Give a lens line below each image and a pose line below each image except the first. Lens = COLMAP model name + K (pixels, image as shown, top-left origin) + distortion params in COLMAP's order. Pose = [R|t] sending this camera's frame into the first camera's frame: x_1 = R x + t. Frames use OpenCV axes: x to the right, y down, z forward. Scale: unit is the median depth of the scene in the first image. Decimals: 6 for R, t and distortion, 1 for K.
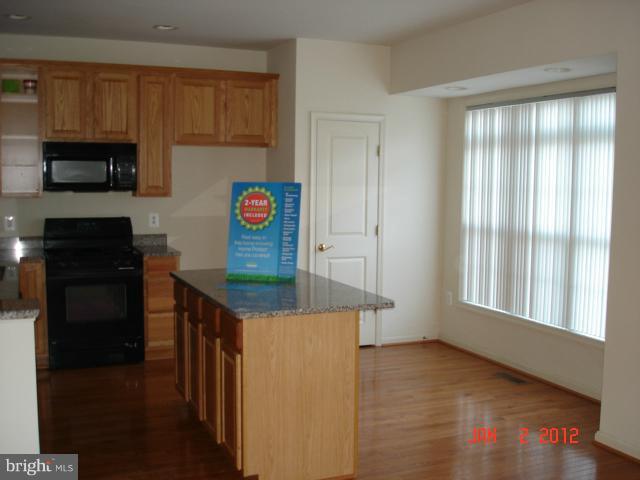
lens RADIAL K [[747.9, 0, 320.0], [0, 747.9, 240.0], [0, 0, 1]] dist [0.007463, -0.004009]
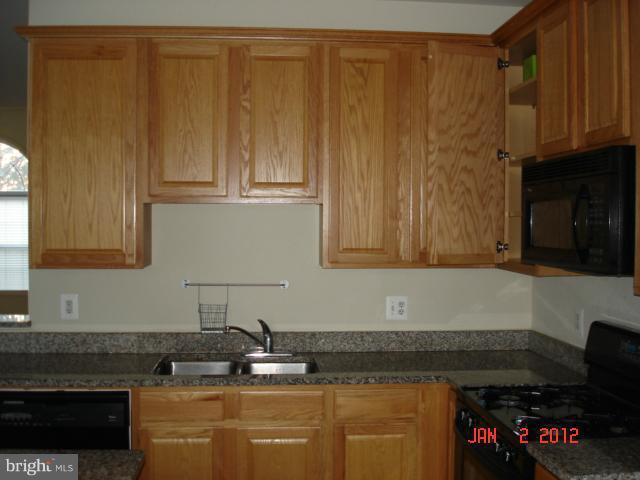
lens RADIAL K [[715.5, 0, 320.0], [0, 715.5, 240.0], [0, 0, 1]] dist [-0.073901, -0.098179]
pose [[-0.296437, 0.010887, -0.954990, 0.123626], [-0.094123, 0.994734, 0.040557, -0.084388], [0.950403, 0.101909, -0.293852, 0.973594]]
